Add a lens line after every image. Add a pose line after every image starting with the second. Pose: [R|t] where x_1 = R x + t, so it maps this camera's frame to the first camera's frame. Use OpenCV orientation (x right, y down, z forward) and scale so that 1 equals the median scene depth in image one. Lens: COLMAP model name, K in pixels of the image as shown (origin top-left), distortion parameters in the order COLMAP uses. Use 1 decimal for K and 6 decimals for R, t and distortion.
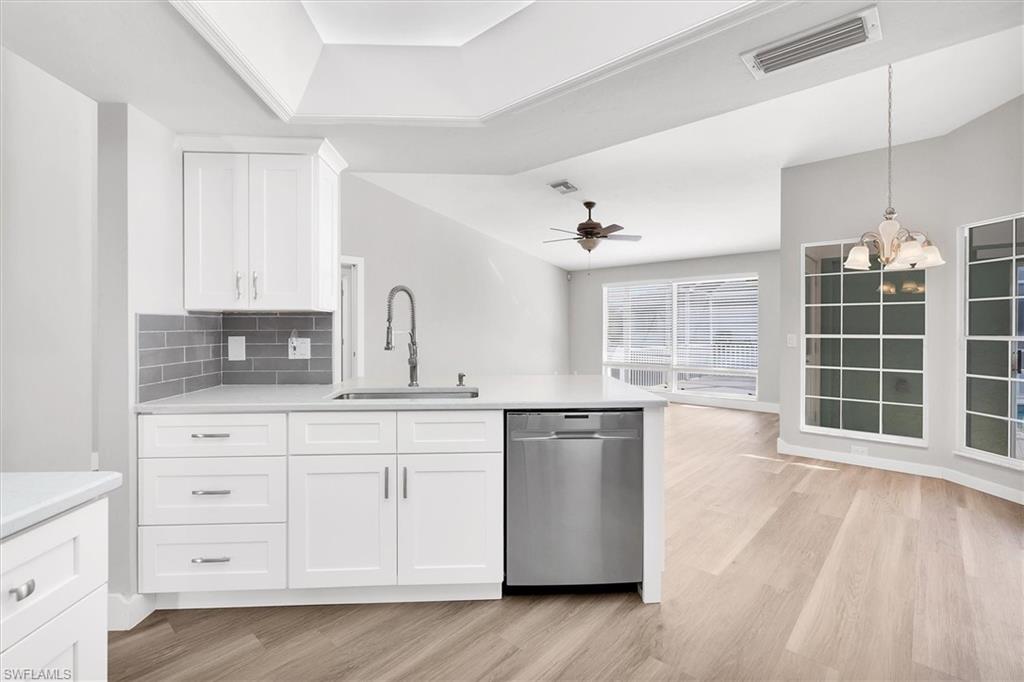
lens RADIAL K [[467.1, 0, 508.4], [0, 467.1, 327.7], [0, 0, 1]] dist [-0.001869, 0.001028]
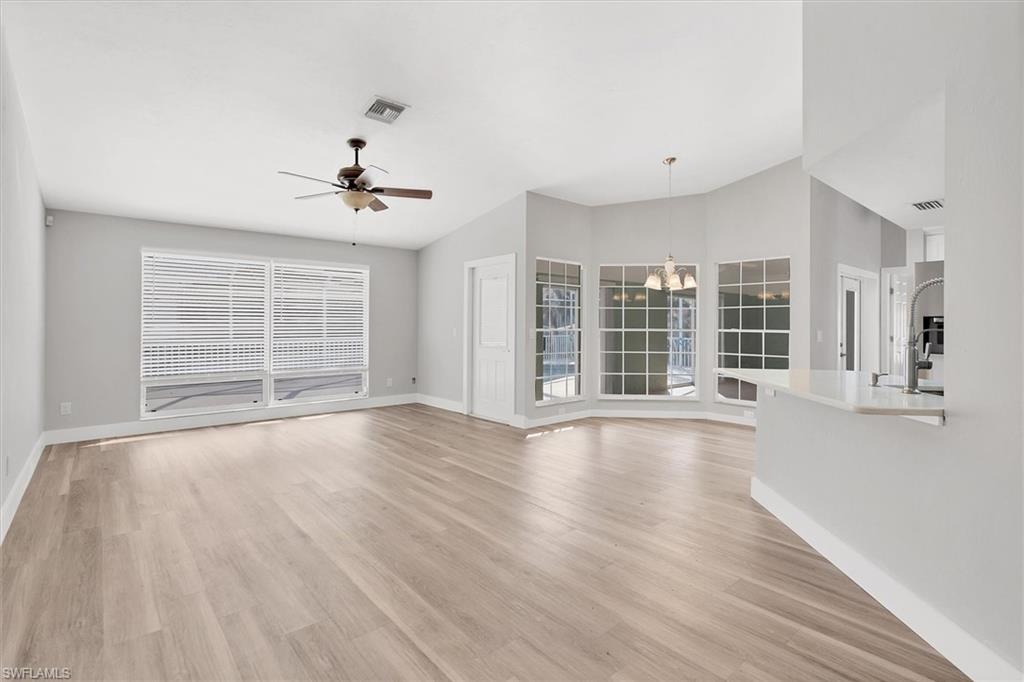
lens RADIAL K [[482.0, 0, 512.1], [0, 482.0, 327.2], [0, 0, 1]] dist [-0.003496, -0.000275]
pose [[0.131667, -0.006664, 0.991272, -0.688181], [-0.008209, 0.999936, 0.007813, -0.000163], [-0.991260, -0.009166, 0.131604, 0.939418]]
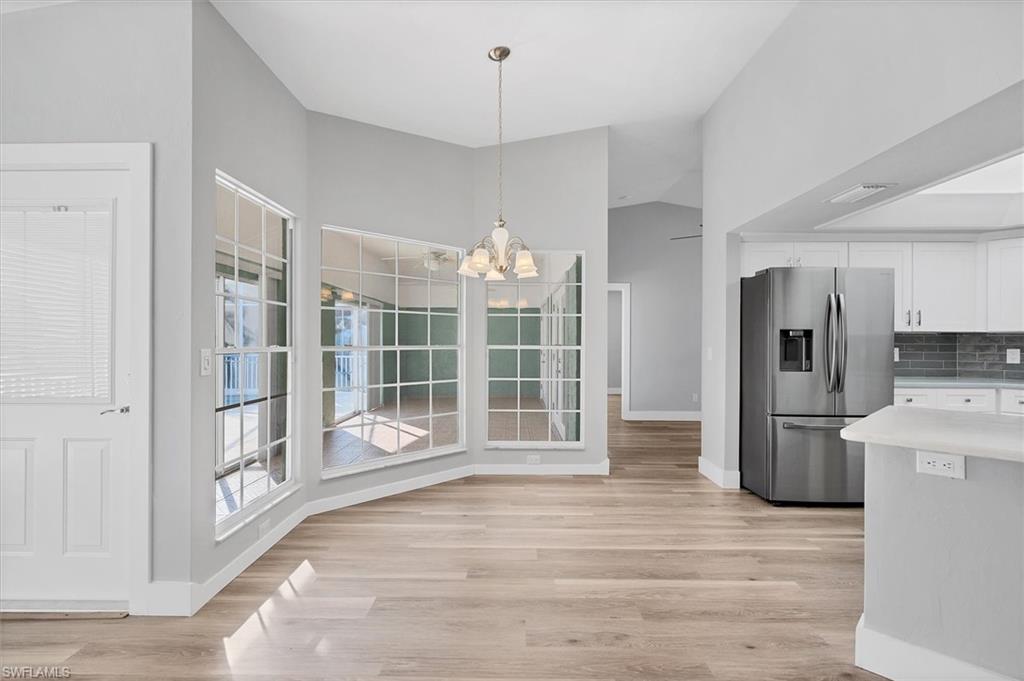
lens RADIAL K [[482.0, 0, 504.6], [0, 482.0, 339.8], [0, 0, 1]] dist [-0.003496, -0.000275]
pose [[-0.659536, -0.001736, 0.751671, 0.038890], [-0.009270, 0.999940, -0.005825, 0.006067], [-0.751616, -0.010810, -0.659513, 1.161697]]
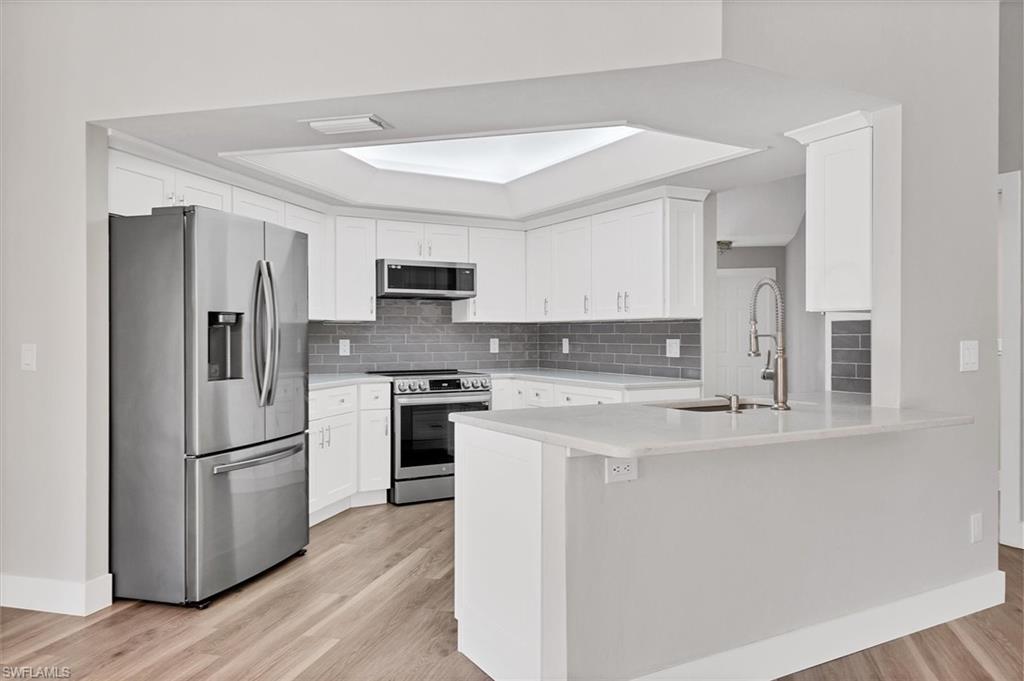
lens RADIAL K [[723.7, 0, 517.7], [0, 723.7, 335.6], [0, 0, 1]] dist [0.003332, -0.003834]
pose [[-0.890295, 0.000673, -0.455384, 0.401468], [0.002336, 0.999993, -0.003088, 0.006637], [0.455378, -0.003813, -0.890290, 1.070528]]
